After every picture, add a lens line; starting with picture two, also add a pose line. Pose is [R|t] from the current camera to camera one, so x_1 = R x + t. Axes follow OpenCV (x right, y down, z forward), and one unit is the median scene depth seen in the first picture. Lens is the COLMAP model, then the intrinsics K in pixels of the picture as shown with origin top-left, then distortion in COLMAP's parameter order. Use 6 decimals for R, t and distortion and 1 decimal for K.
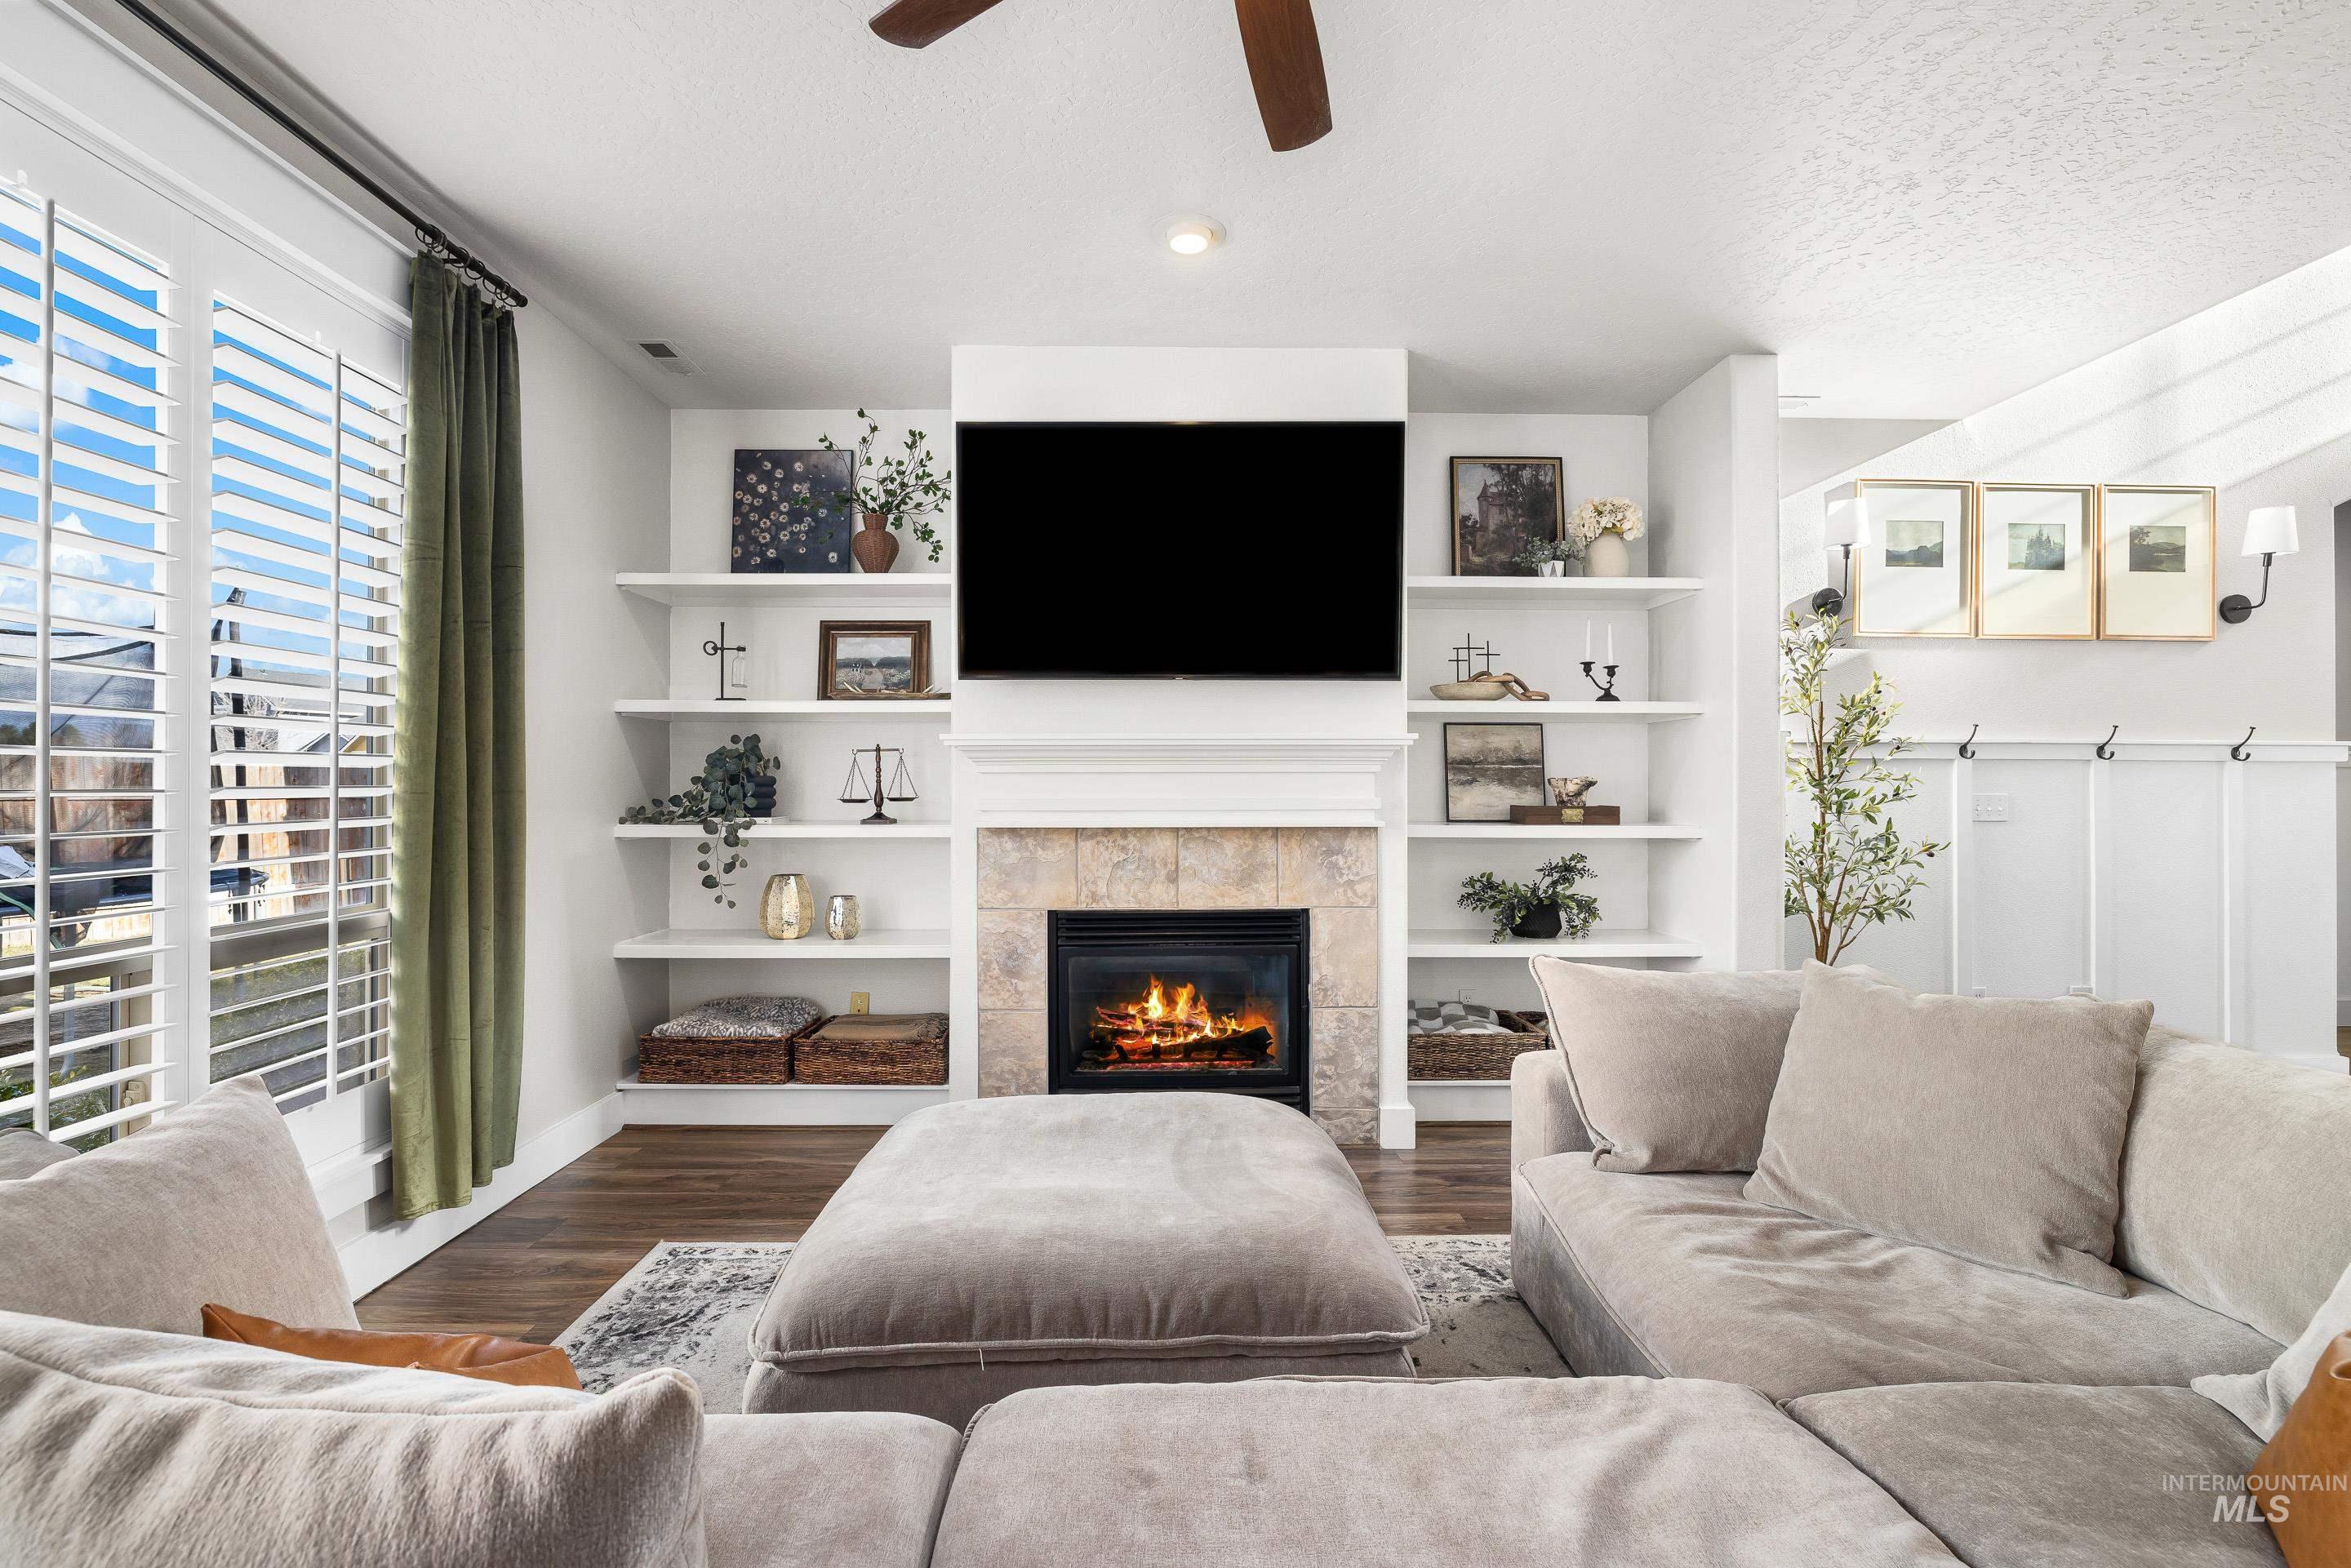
lens RADIAL K [[1035.9, 0, 1168.9], [0, 1035.9, 781.5], [0, 0, 1]] dist [-0.008518, 0.000276]
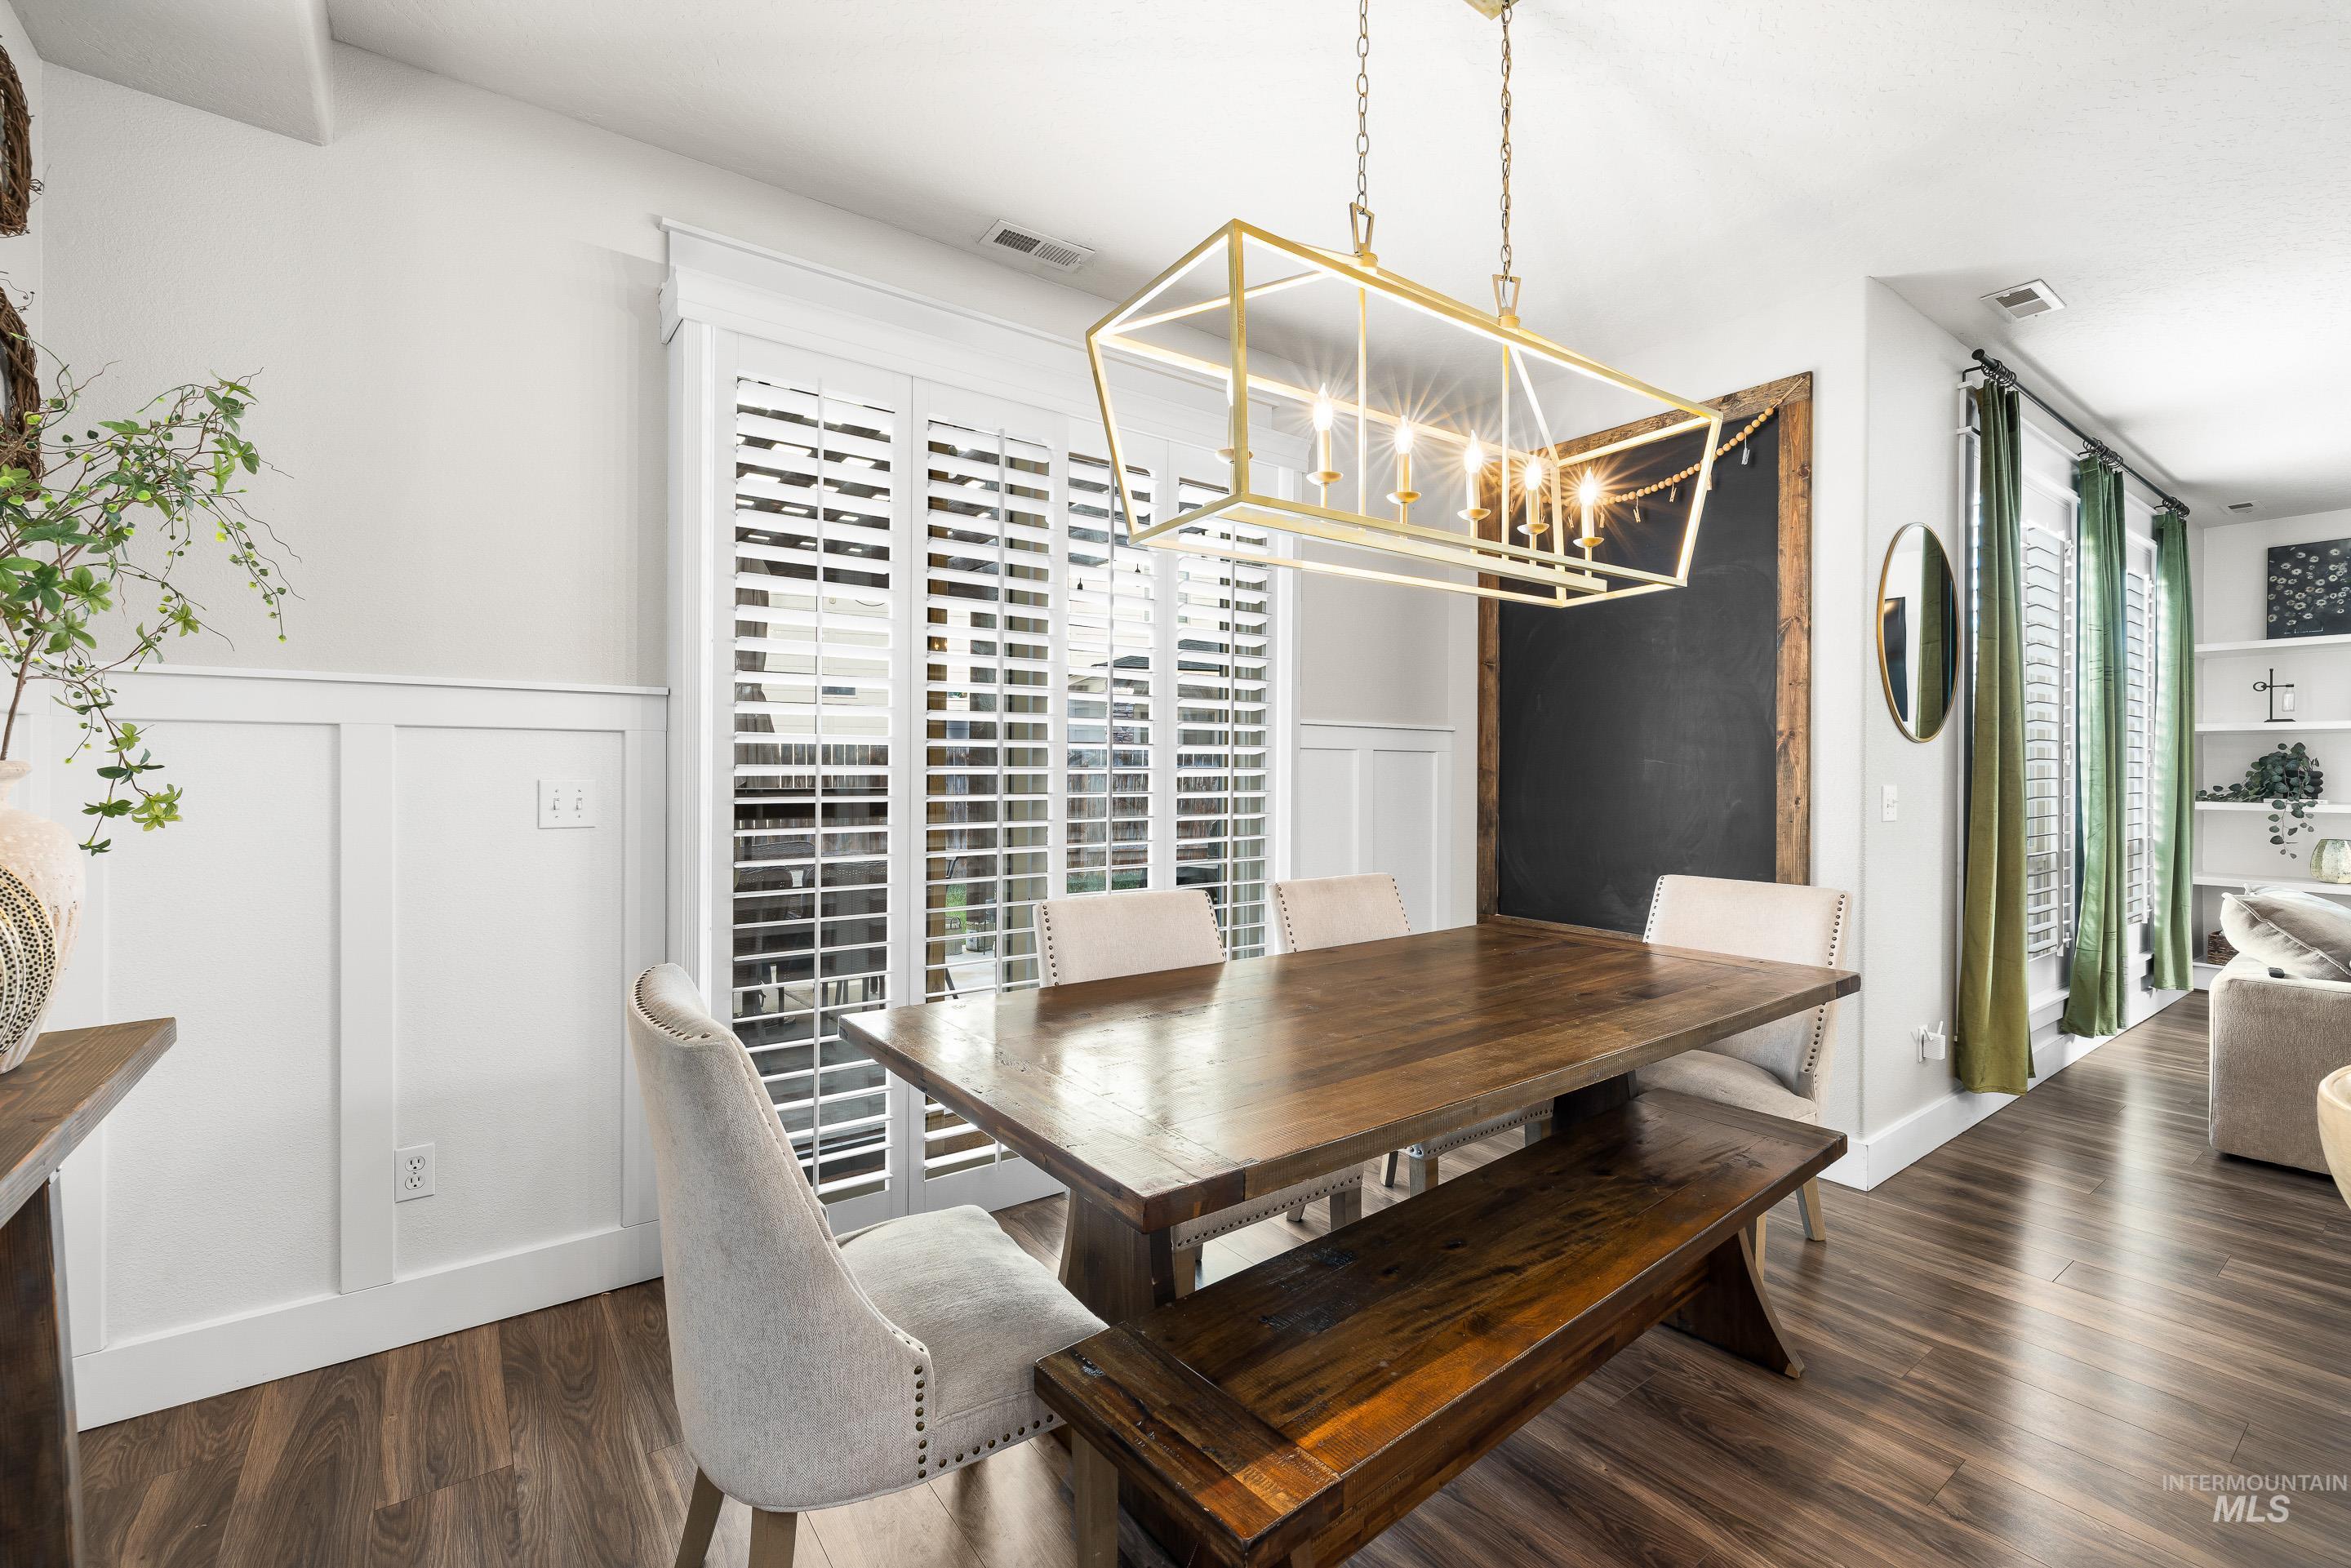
lens RADIAL K [[991.8, 0, 1172.2], [0, 991.8, 777.0], [0, 0, 1]] dist [-0.000020, -0.000153]
pose [[0.575579, 0.002497, -0.817742, -0.175301], [0.001032, 0.999992, 0.003779, -0.004117], [0.817745, -0.003019, 0.575572, -1.151967]]
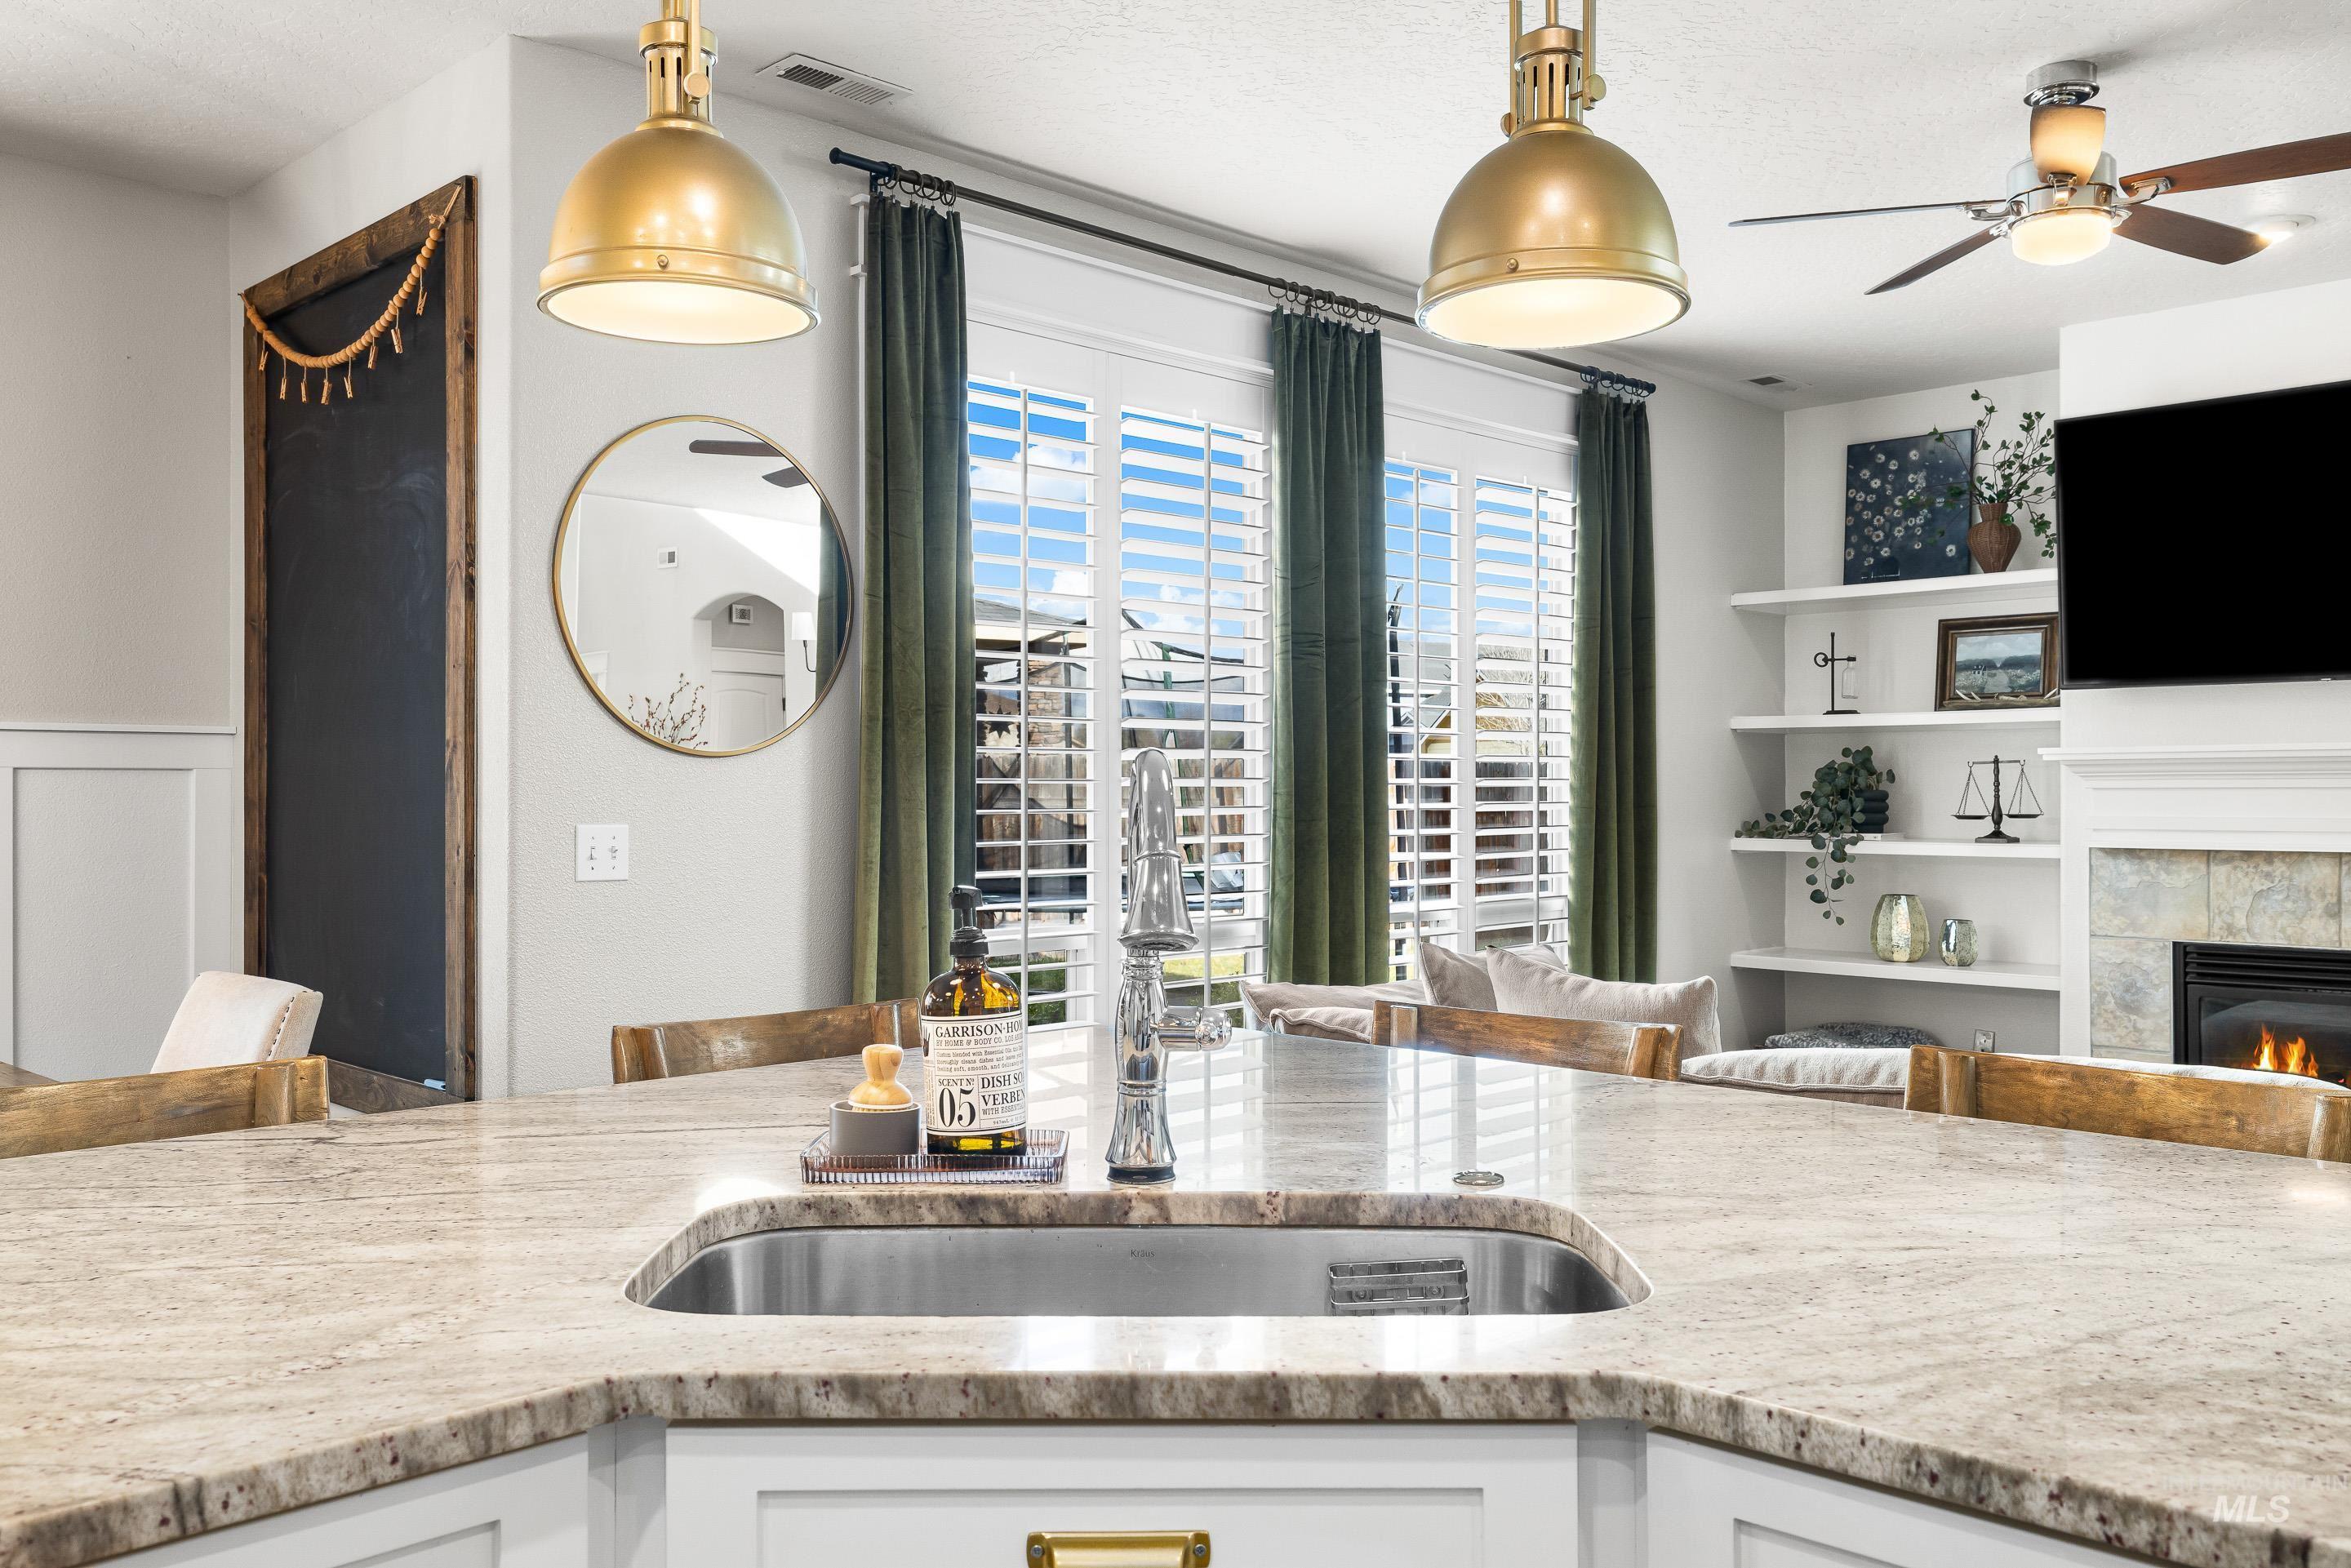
lens RADIAL K [[1870.6, 0, 1175.5], [0, 1870.6, 784.0], [0, 0, 1]] dist [0.010447, 0.001901]
pose [[0.697006, -0.003032, -0.717059, 0.407757], [0.004272, 0.999991, -0.000076, -0.014055], [0.717053, -0.003011, 0.697012, -0.684365]]
